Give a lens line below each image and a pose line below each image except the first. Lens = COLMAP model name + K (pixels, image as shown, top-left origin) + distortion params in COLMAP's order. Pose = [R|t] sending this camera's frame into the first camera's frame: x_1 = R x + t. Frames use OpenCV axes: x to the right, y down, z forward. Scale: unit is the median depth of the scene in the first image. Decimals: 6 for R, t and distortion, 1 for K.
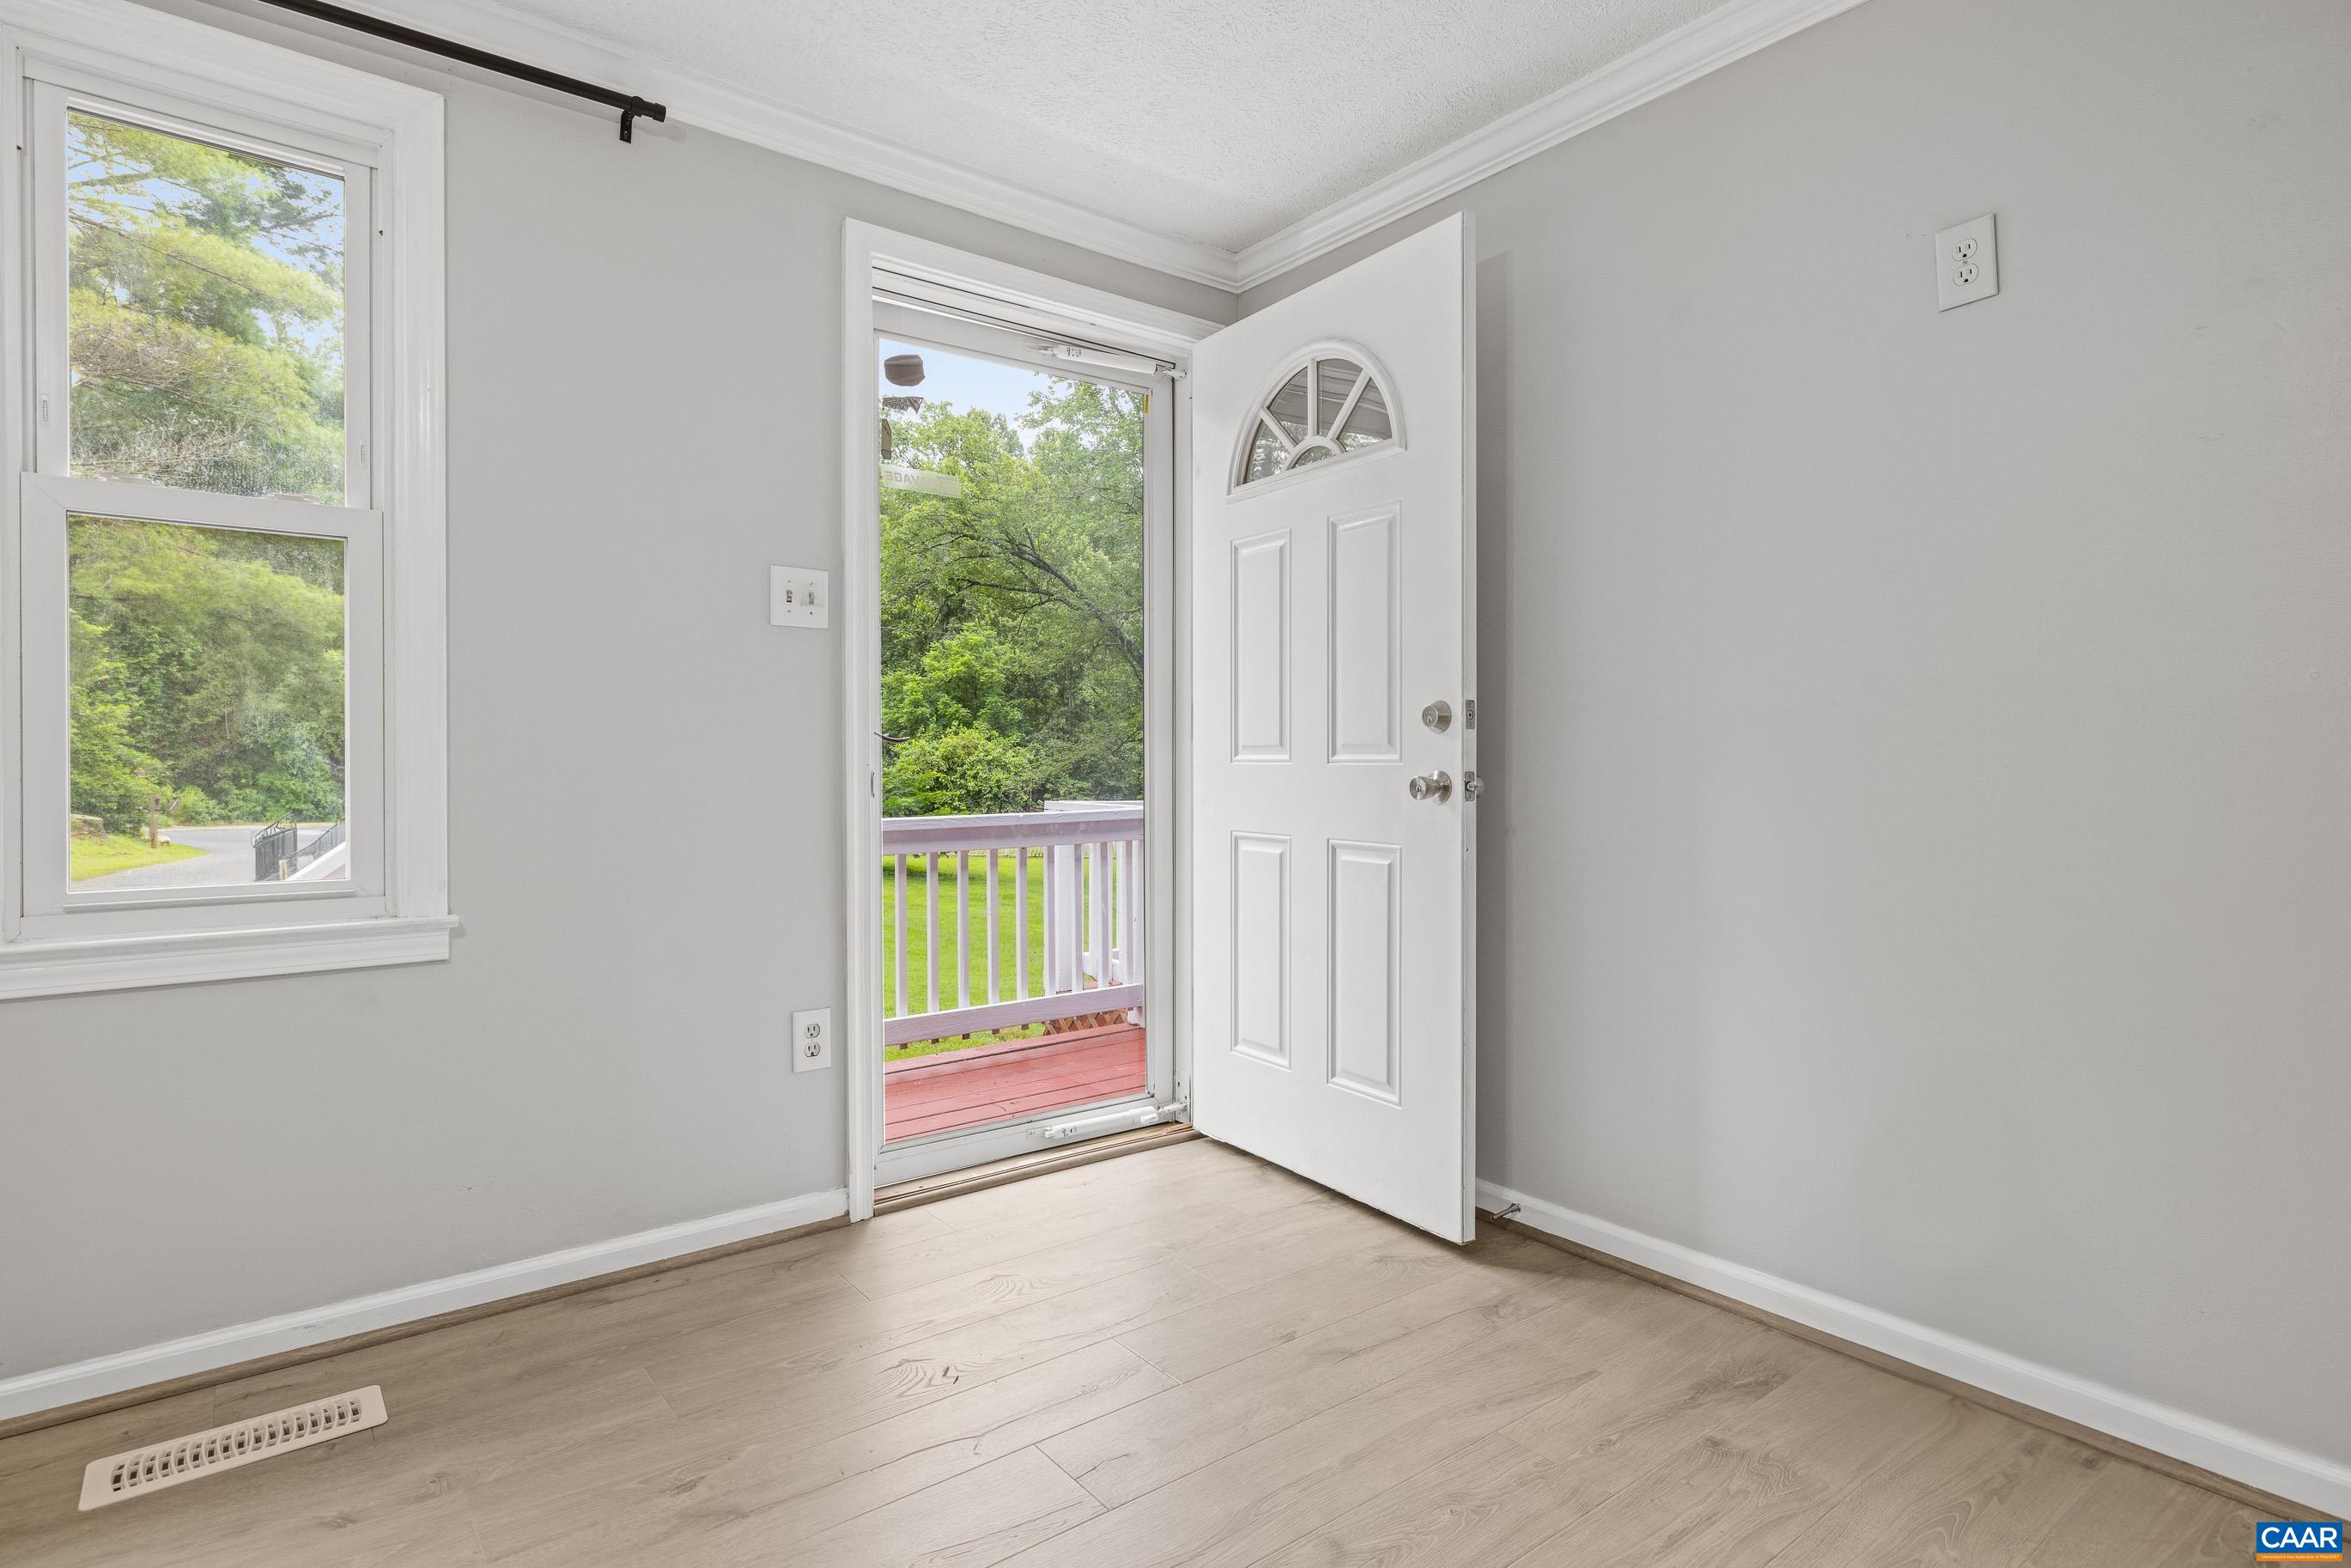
lens RADIAL K [[1171.5, 0, 1175.5], [0, 1171.5, 784.0], [0, 0, 1]] dist [-0.010630, 0.000667]
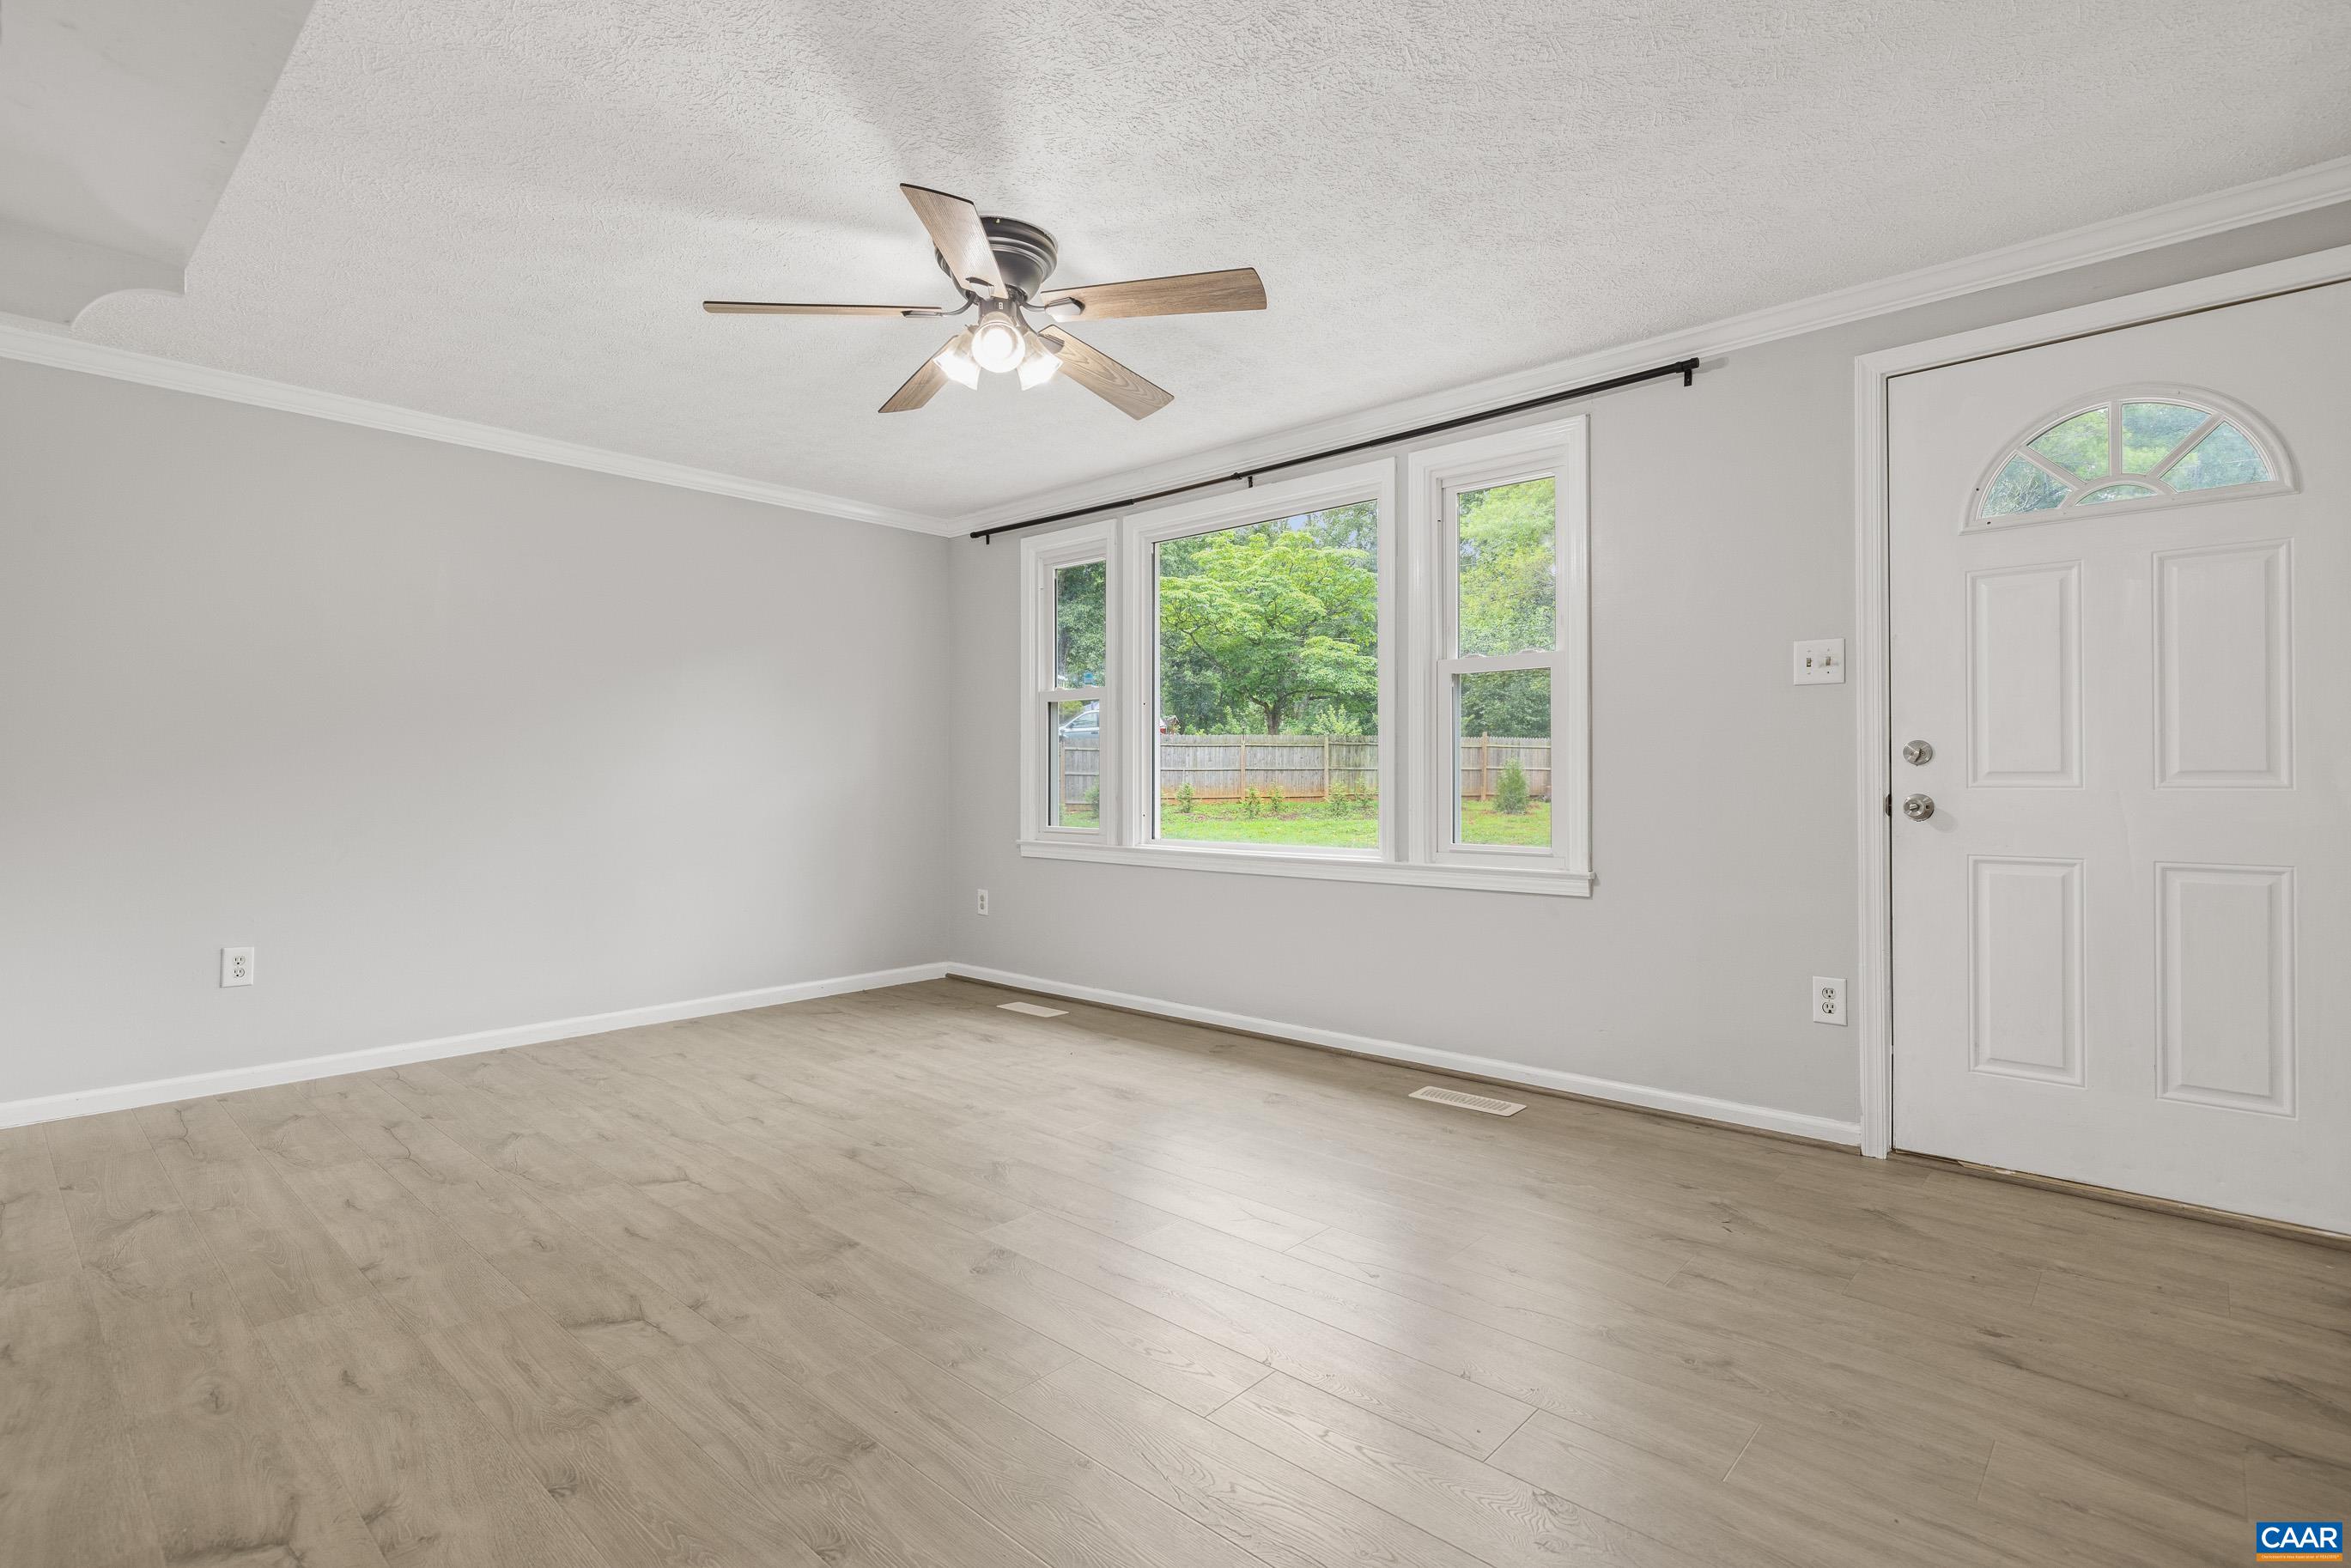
lens RADIAL K [[1055.0, 0, 1175.5], [0, 1055.0, 784.0], [0, 0, 1]] dist [-0.001682, -0.000504]
pose [[0.178515, 0.002302, -0.983935, 0.850290], [-0.012299, 0.999924, 0.000108, -0.014146], [0.983860, 0.012082, 0.178529, 0.089895]]
